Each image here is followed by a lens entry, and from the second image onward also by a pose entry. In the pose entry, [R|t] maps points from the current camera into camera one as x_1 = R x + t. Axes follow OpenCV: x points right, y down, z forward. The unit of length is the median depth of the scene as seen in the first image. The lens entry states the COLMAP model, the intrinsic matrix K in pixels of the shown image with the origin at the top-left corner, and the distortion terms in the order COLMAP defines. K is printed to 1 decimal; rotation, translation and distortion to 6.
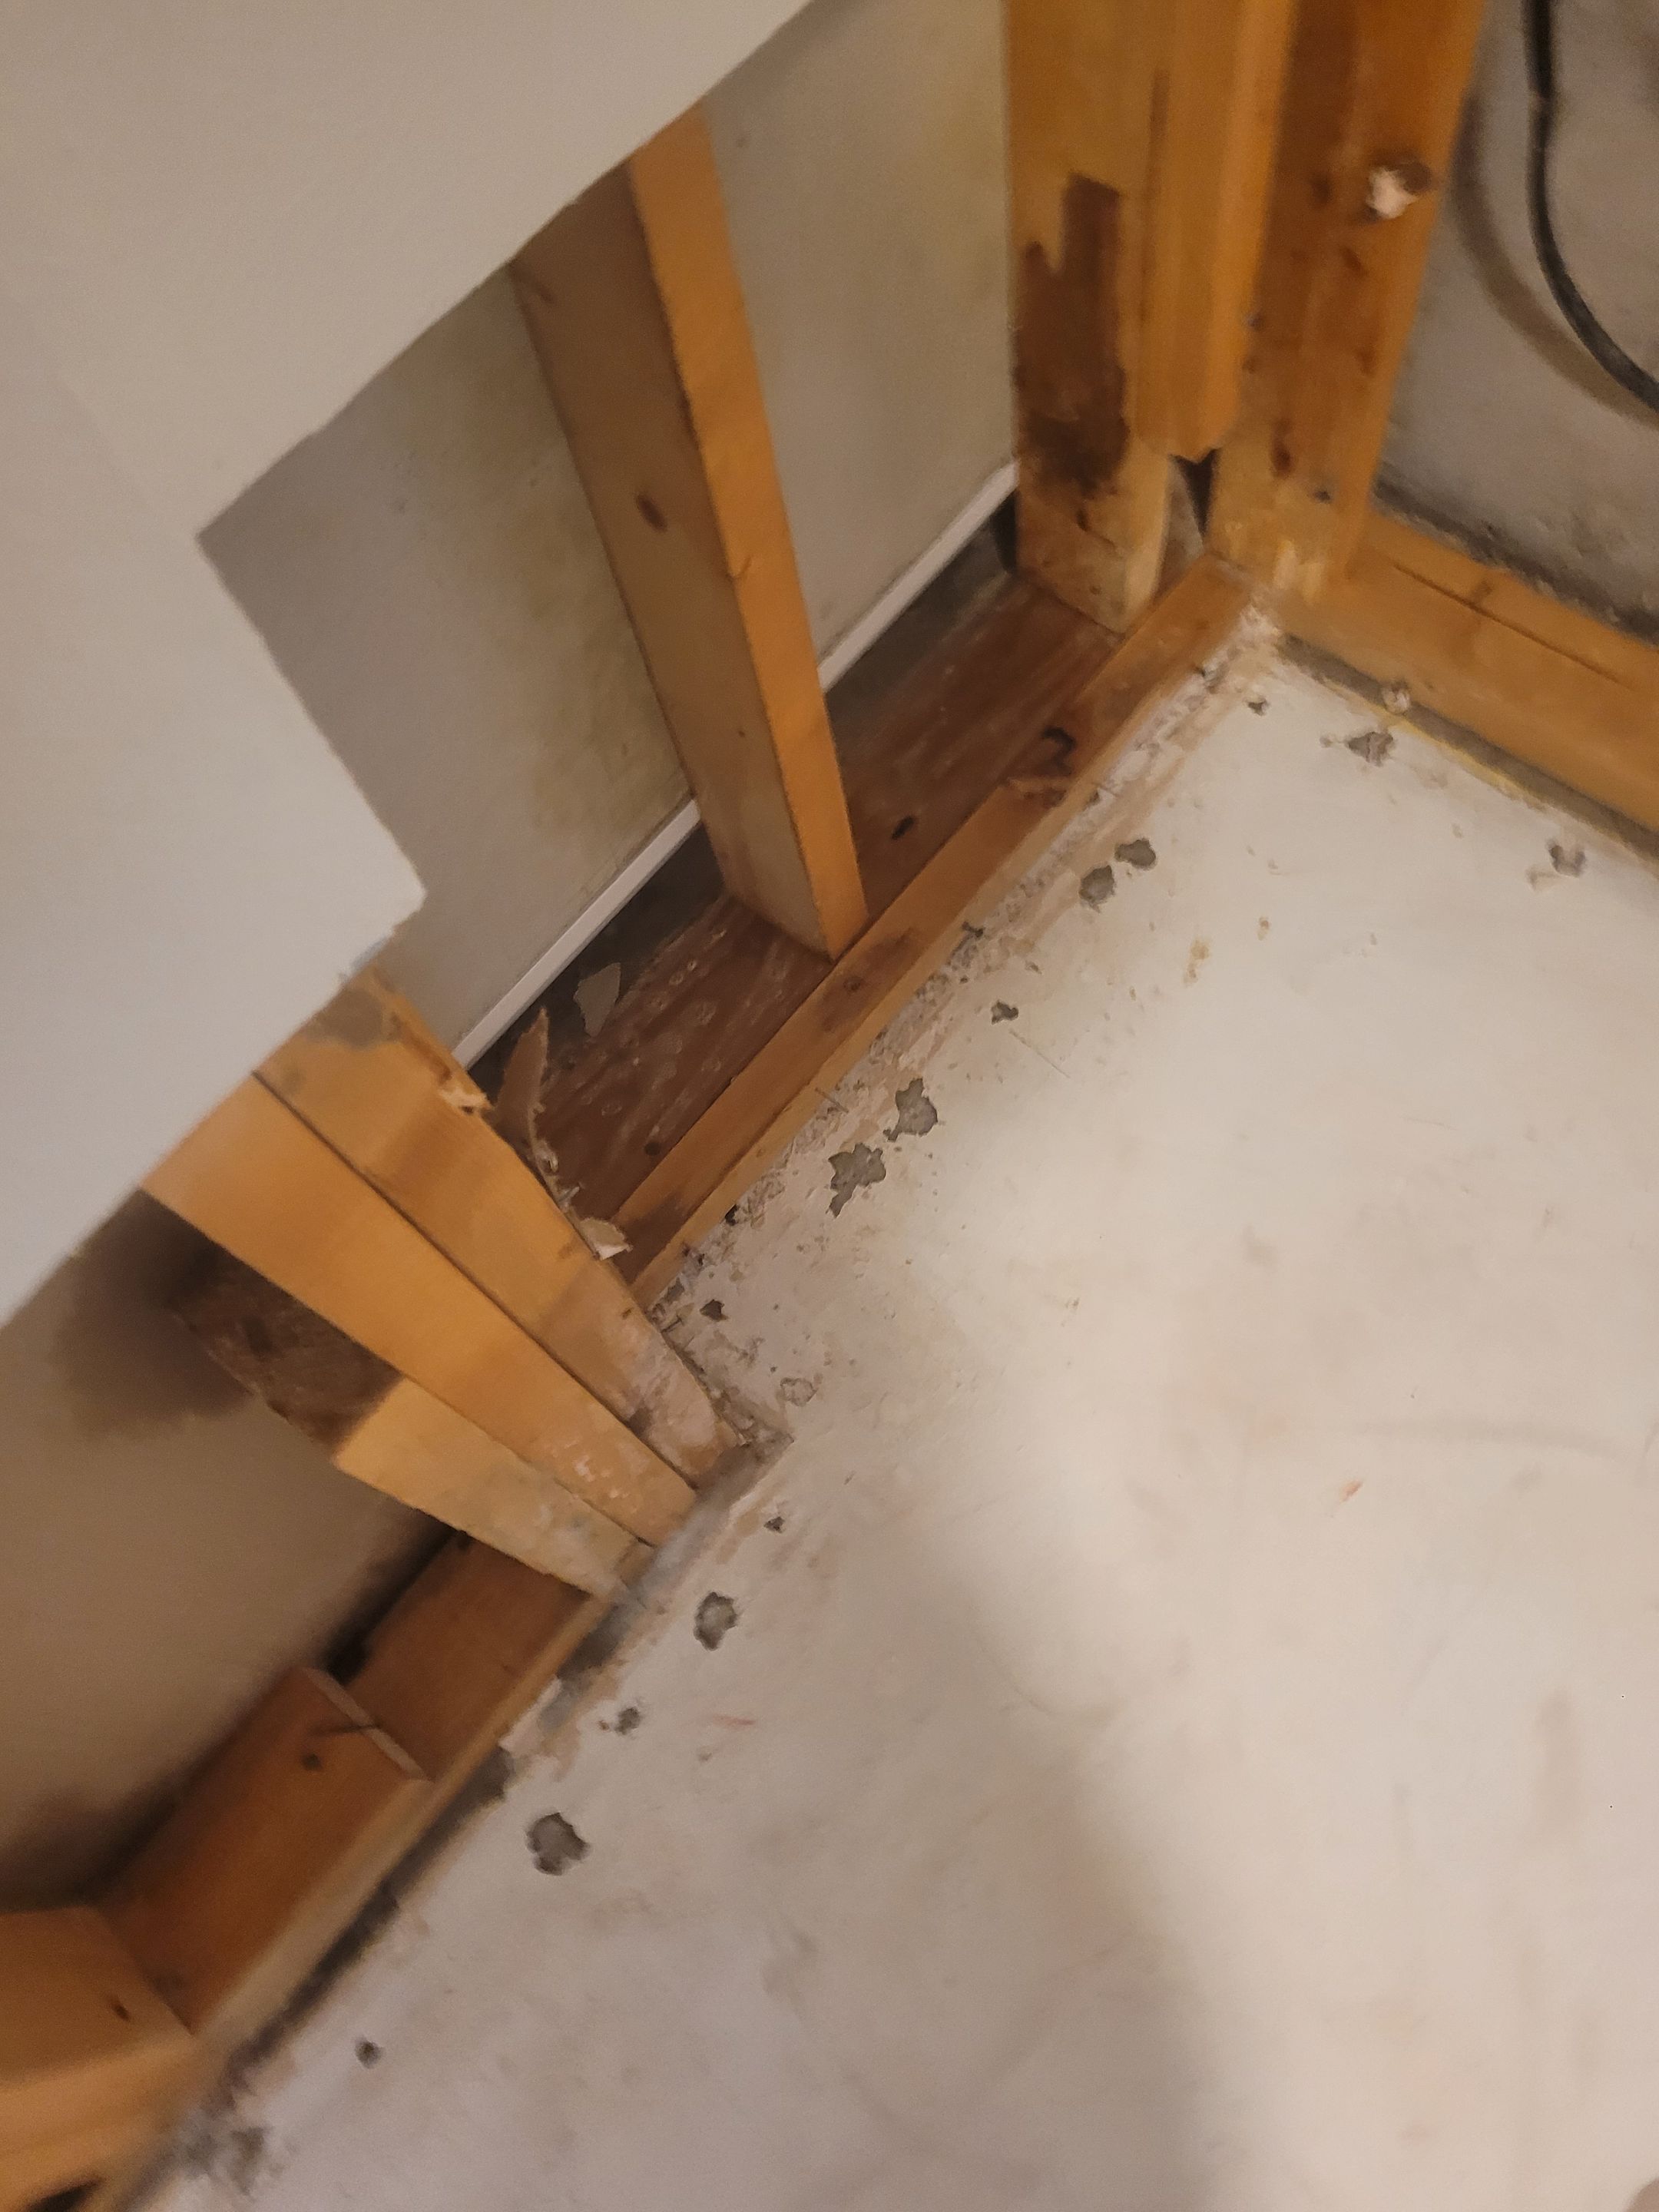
lens RADIAL K [[1677.4, 0, 802.9], [0, 1677.4, 1108.4], [0, 0, 1]] dist [0.042113, -0.035627]
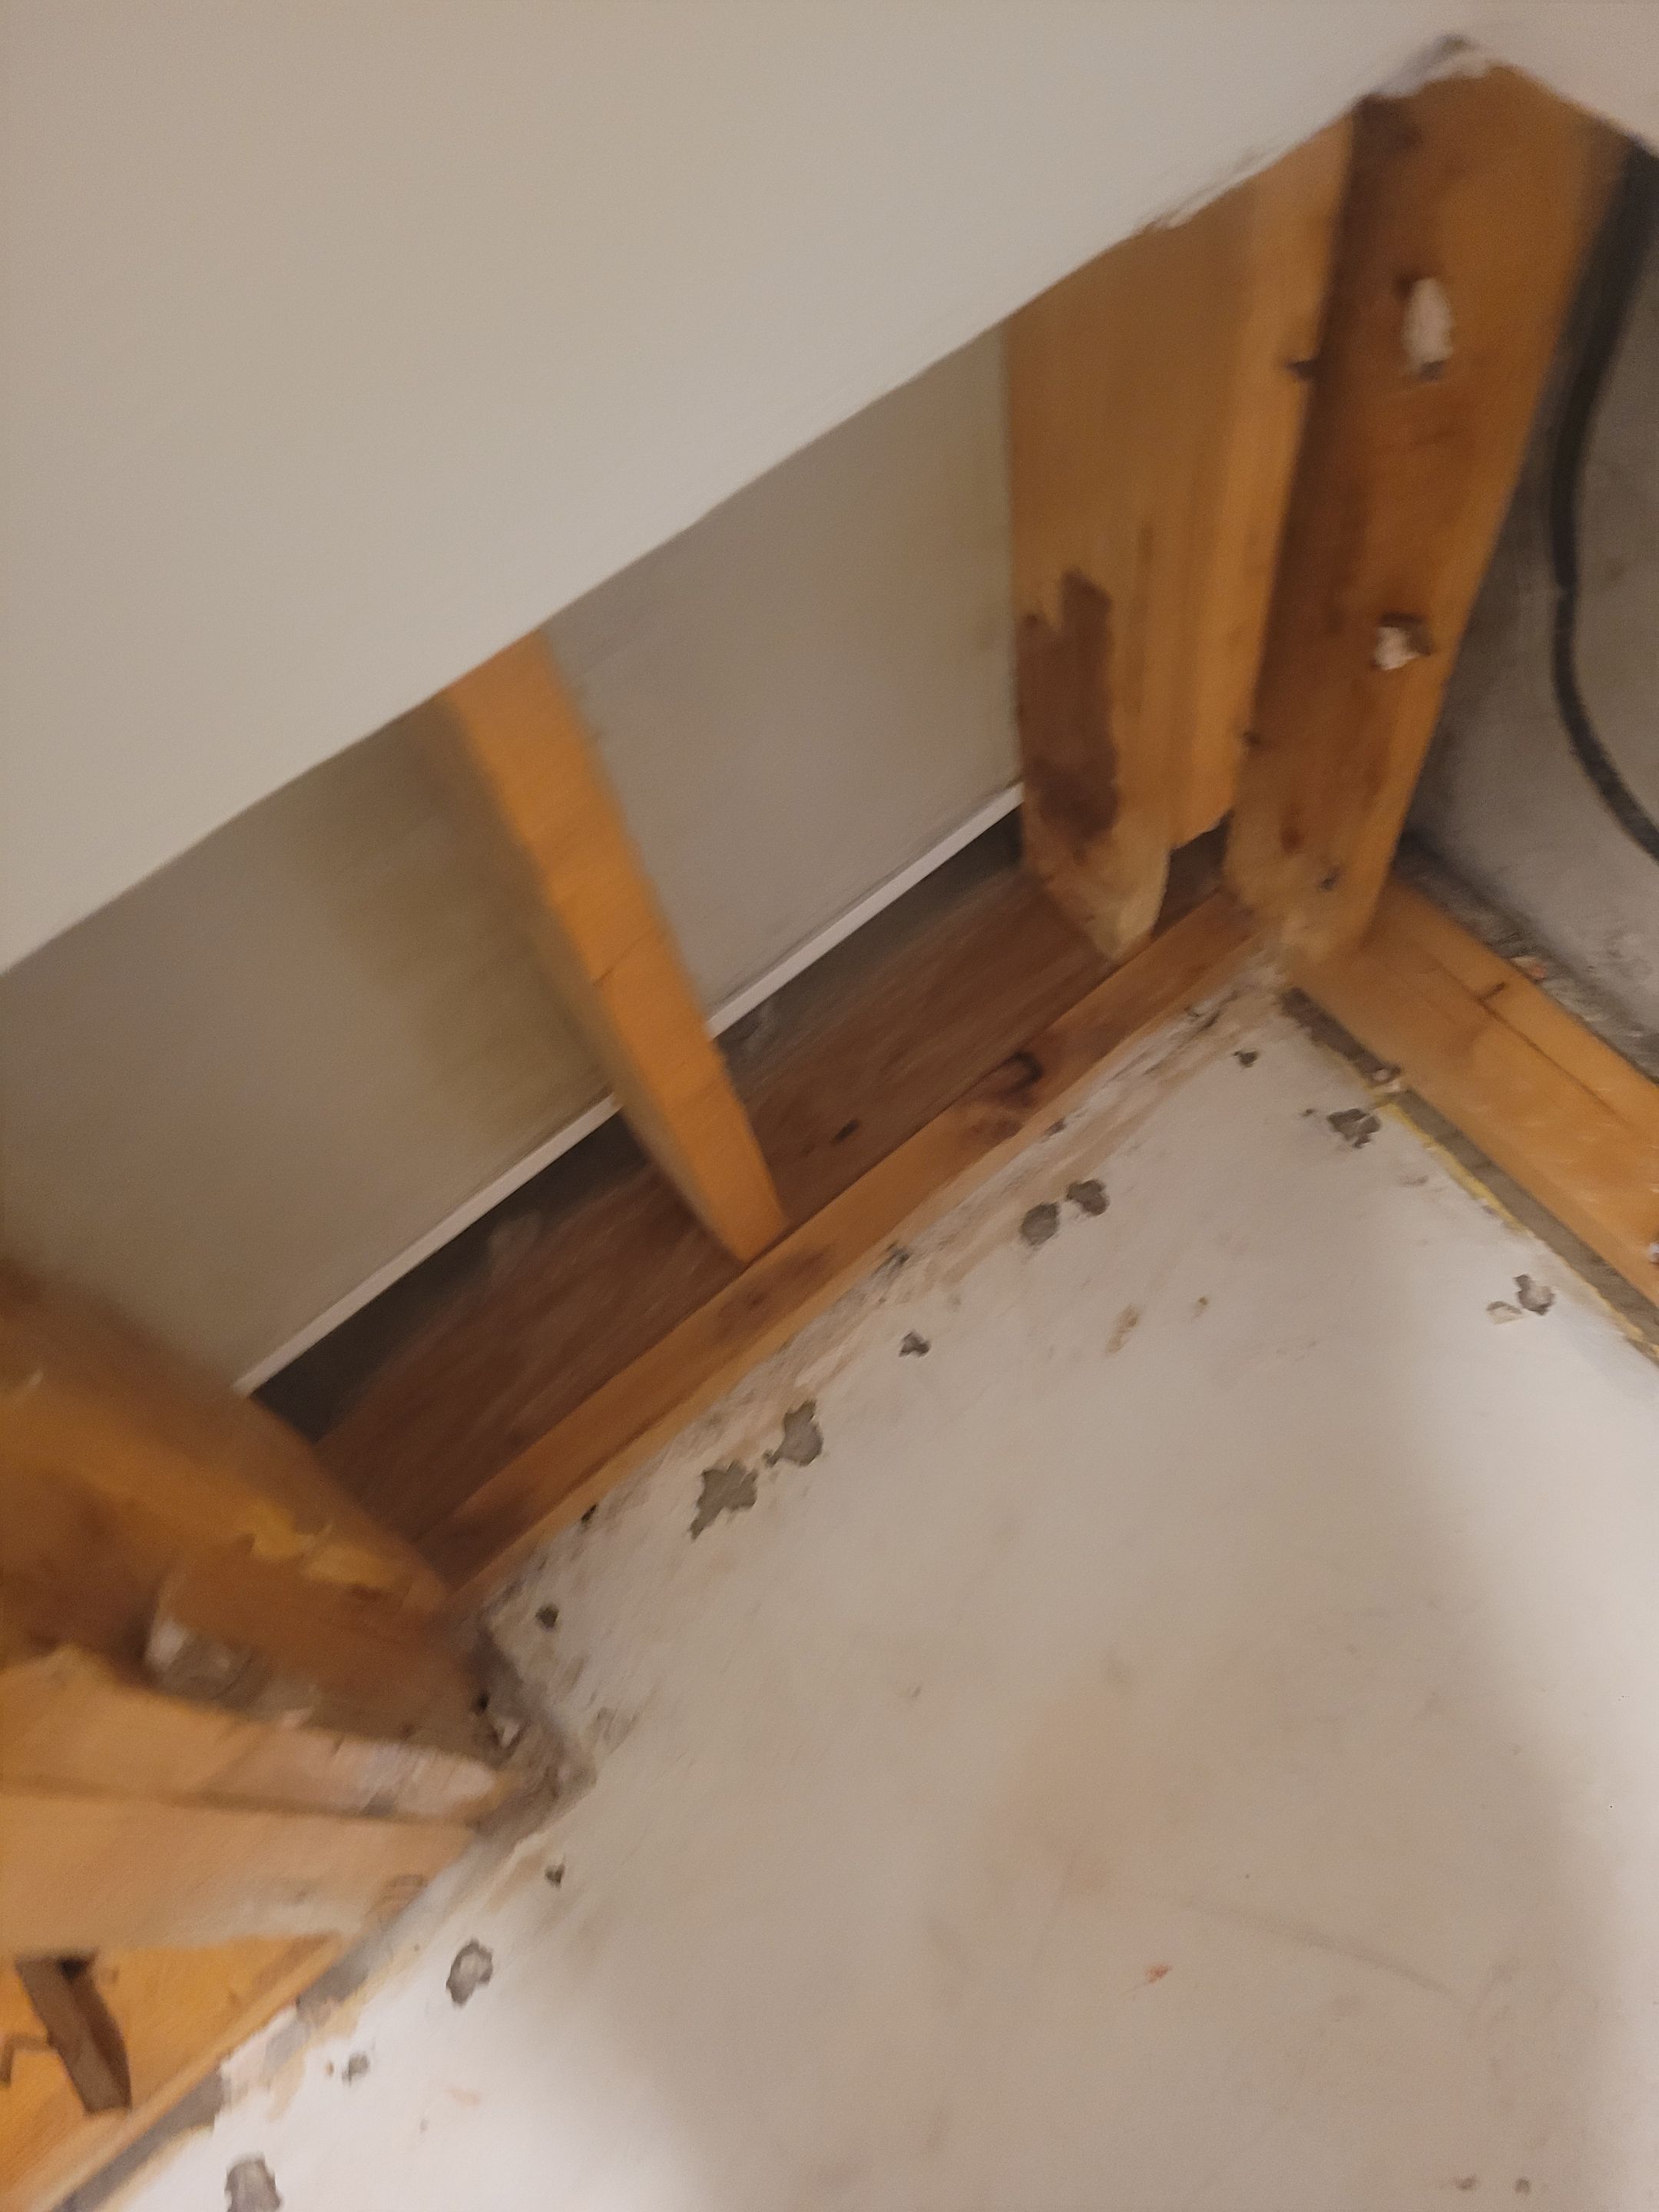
lens RADIAL K [[1677.4, 0, 848.6], [0, 1677.4, 1090.0], [0, 0, 1]] dist [0.042113, -0.035627]
pose [[0.984425, 0.169752, -0.045733, 0.104100], [-0.170585, 0.985230, -0.014945, -0.182922], [0.042521, 0.022514, 0.998842, 0.050013]]
